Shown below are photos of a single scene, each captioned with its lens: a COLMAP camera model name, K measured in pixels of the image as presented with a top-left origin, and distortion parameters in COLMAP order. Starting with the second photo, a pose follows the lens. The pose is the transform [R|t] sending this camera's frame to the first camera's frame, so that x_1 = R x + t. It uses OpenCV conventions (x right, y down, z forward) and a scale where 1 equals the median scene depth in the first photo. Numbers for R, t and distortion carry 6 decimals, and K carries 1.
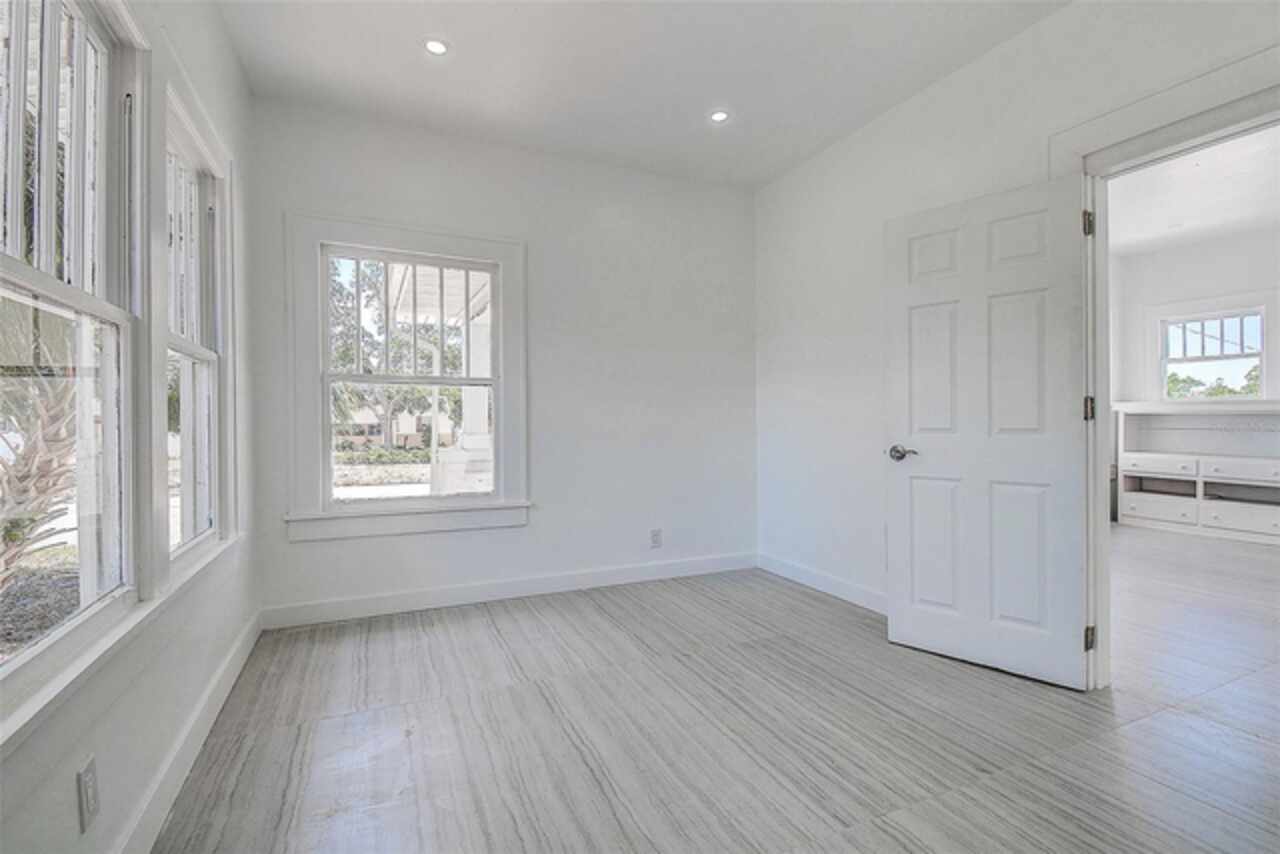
lens RADIAL K [[587.5, 0, 637.1], [0, 587.5, 425.2], [0, 0, 1]] dist [0.027737, -0.033208]
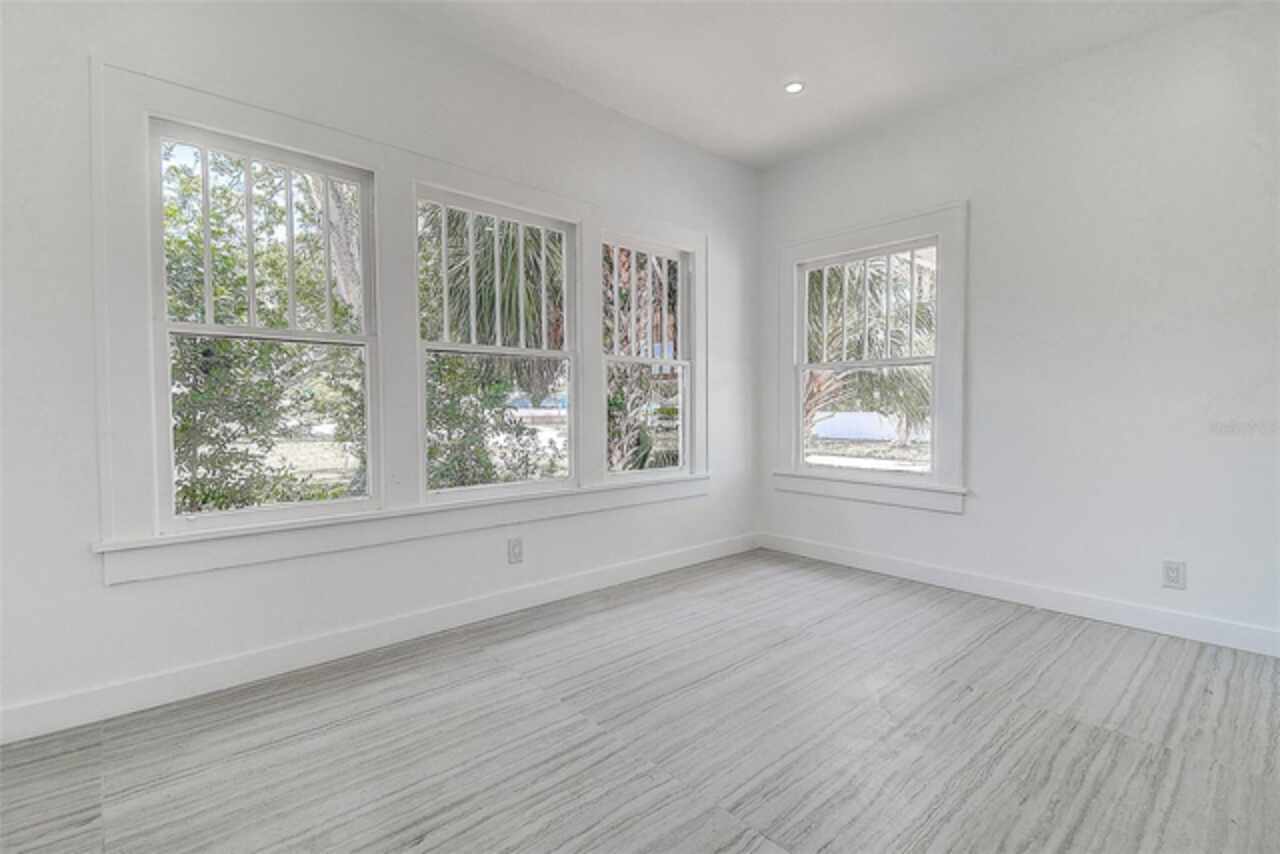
lens RADIAL K [[577.6, 0, 632.6], [0, 577.6, 427.5], [0, 0, 1]] dist [0.031737, -0.030187]
pose [[0.298856, 0.037761, -0.953551, 0.668207], [-0.002266, 0.999242, 0.038860, 0.001906], [0.954296, -0.009452, 0.298715, 0.310040]]
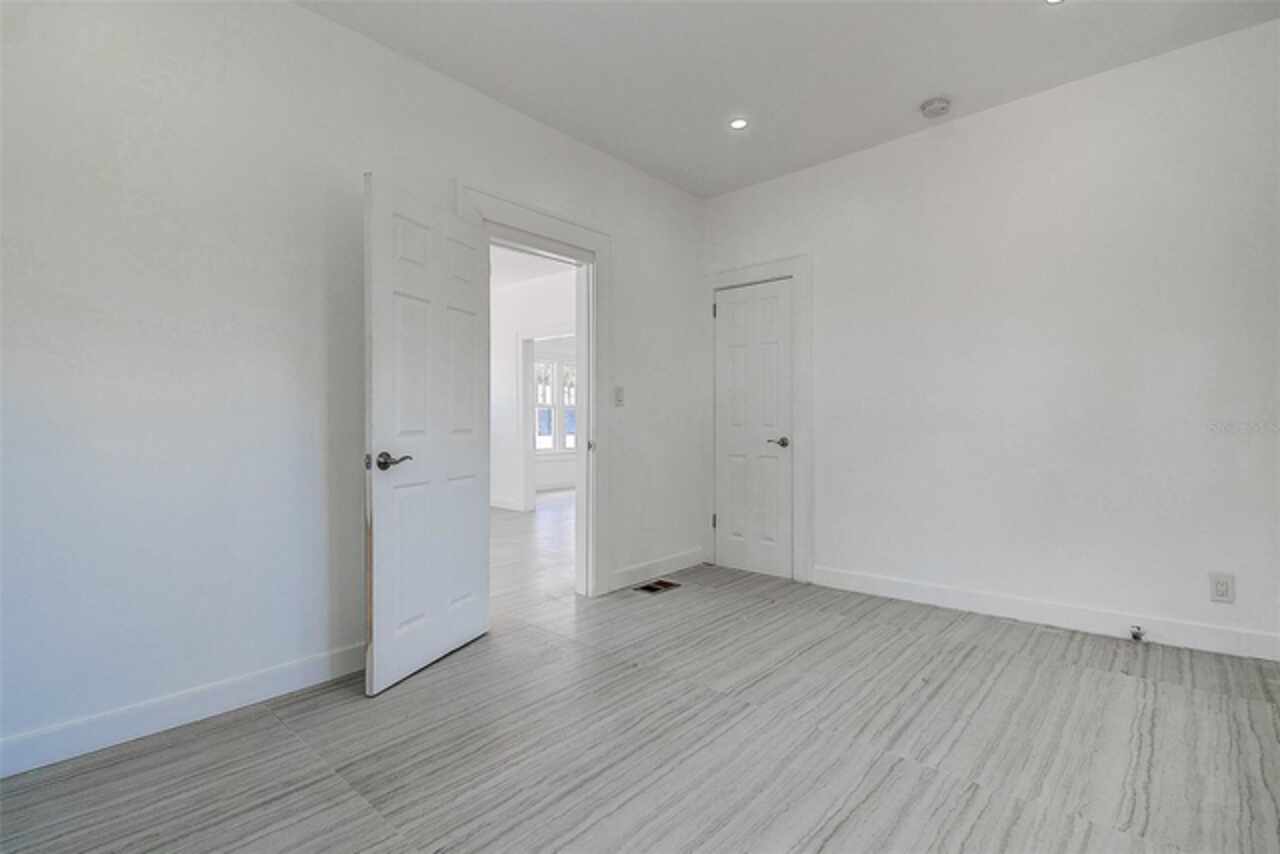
lens RADIAL K [[587.5, 0, 637.1], [0, 587.5, 425.2], [0, 0, 1]] dist [0.027737, -0.033208]
pose [[-0.408549, 0.003290, 0.912730, -0.463325], [0.014308, 0.999894, 0.002800, -0.000947], [-0.912624, 0.014203, -0.408553, 1.006014]]
